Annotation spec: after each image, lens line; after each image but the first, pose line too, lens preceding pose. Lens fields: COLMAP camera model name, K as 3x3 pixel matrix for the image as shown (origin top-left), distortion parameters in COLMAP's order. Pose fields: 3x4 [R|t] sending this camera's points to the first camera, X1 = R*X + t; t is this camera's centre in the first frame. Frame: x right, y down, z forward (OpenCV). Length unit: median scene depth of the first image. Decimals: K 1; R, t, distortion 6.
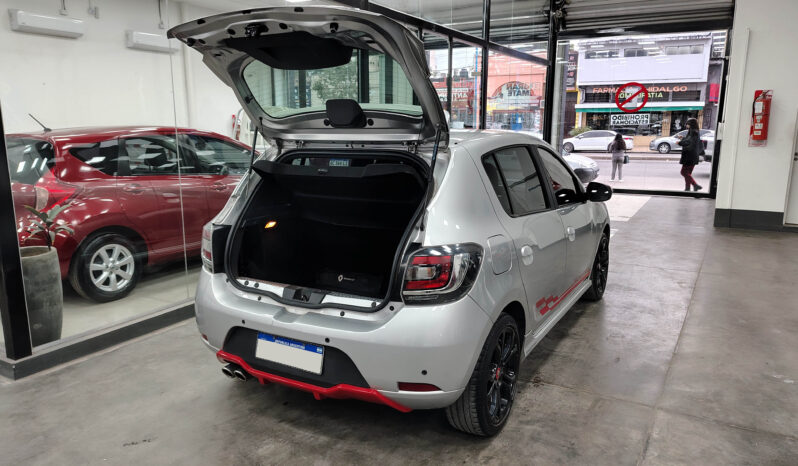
lens RADIAL K [[584.4, 0, 390.2], [0, 584.4, 223.7], [0, 0, 1]] dist [0.048745, -0.066484]
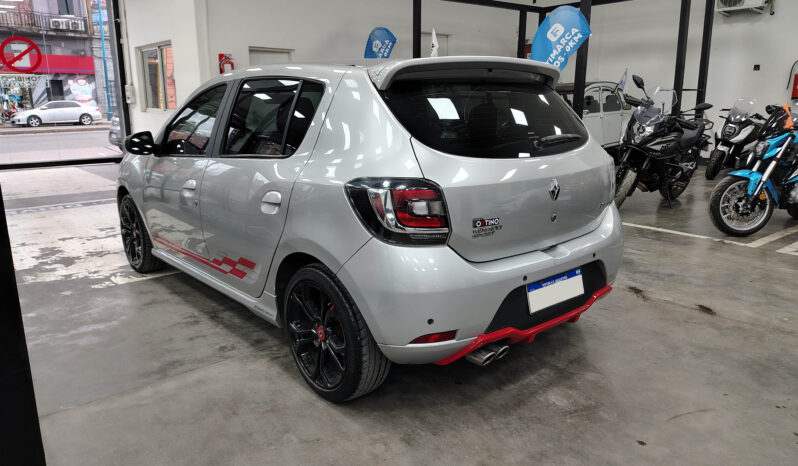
lens RADIAL K [[582.1, 0, 399.0], [0, 582.1, 233.0], [0, 0, 1]] dist [0.045577, -0.000875]
pose [[0.320641, -0.212835, 0.922979, -0.948540], [0.164558, 0.972127, 0.167001, -0.056054], [-0.932797, 0.098336, 0.346728, 0.784114]]
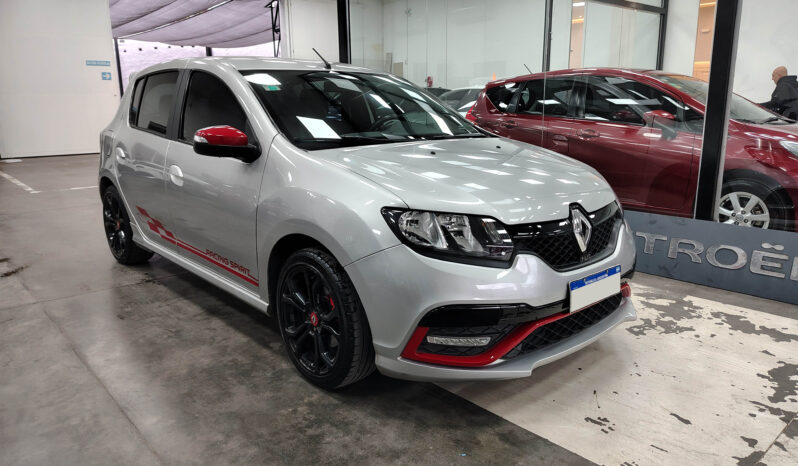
lens RADIAL K [[584.4, 0, 390.2], [0, 584.4, 223.7], [0, 0, 1]] dist [0.048745, -0.066484]
pose [[-0.325365, 0.225322, -0.918350, 1.238554], [-0.127823, 0.951800, 0.278816, -0.238520], [0.936909, 0.208103, -0.280881, 1.914886]]
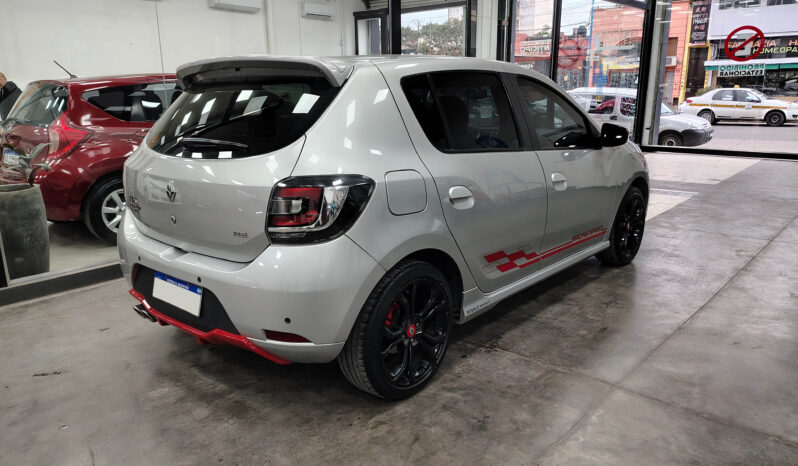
lens RADIAL K [[579.4, 0, 390.0], [0, 579.4, 236.6], [0, 0, 1]] dist [0.056614, -0.073118]
pose [[0.980967, 0.037521, -0.190513, 0.286540], [-0.022782, 0.996616, 0.078972, 0.044250], [0.192832, -0.073129, 0.978503, 0.147943]]
